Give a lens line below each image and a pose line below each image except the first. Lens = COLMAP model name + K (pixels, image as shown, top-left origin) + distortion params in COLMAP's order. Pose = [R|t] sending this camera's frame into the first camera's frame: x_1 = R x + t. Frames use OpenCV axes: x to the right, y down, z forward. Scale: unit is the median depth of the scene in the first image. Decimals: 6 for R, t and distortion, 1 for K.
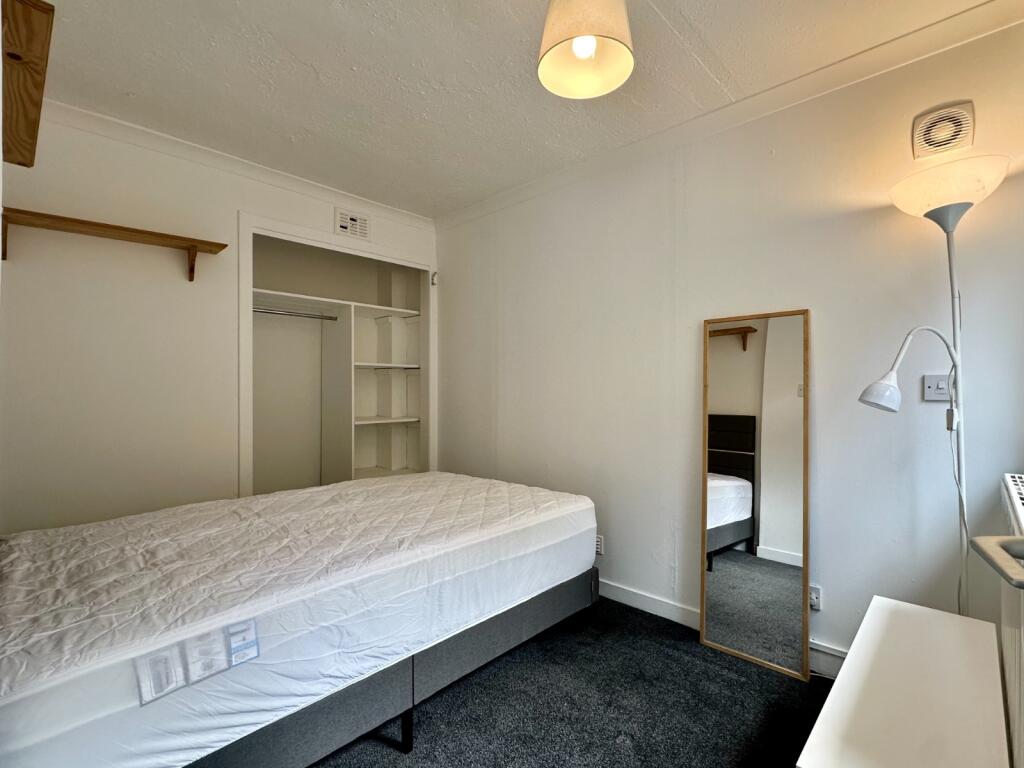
lens RADIAL K [[473.8, 0, 512.0], [0, 473.8, 384.0], [0, 0, 1]] dist [0.000015, -0.000251]
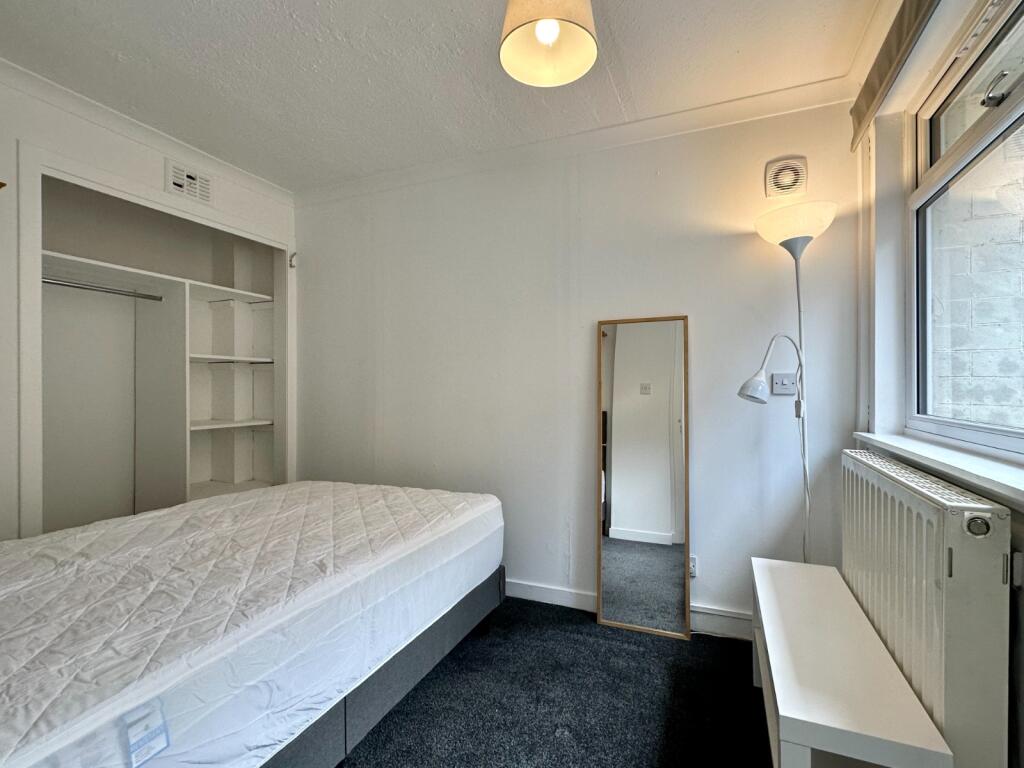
lens RADIAL K [[474.6, 0, 512.0], [0, 474.6, 384.0], [0, 0, 1]] dist [-0.001763, 0.000131]
pose [[0.935331, 0.001403, 0.353771, -0.188182], [-0.001773, 0.999998, 0.000723, 0.008411], [-0.353769, -0.001303, 0.935332, 0.080784]]
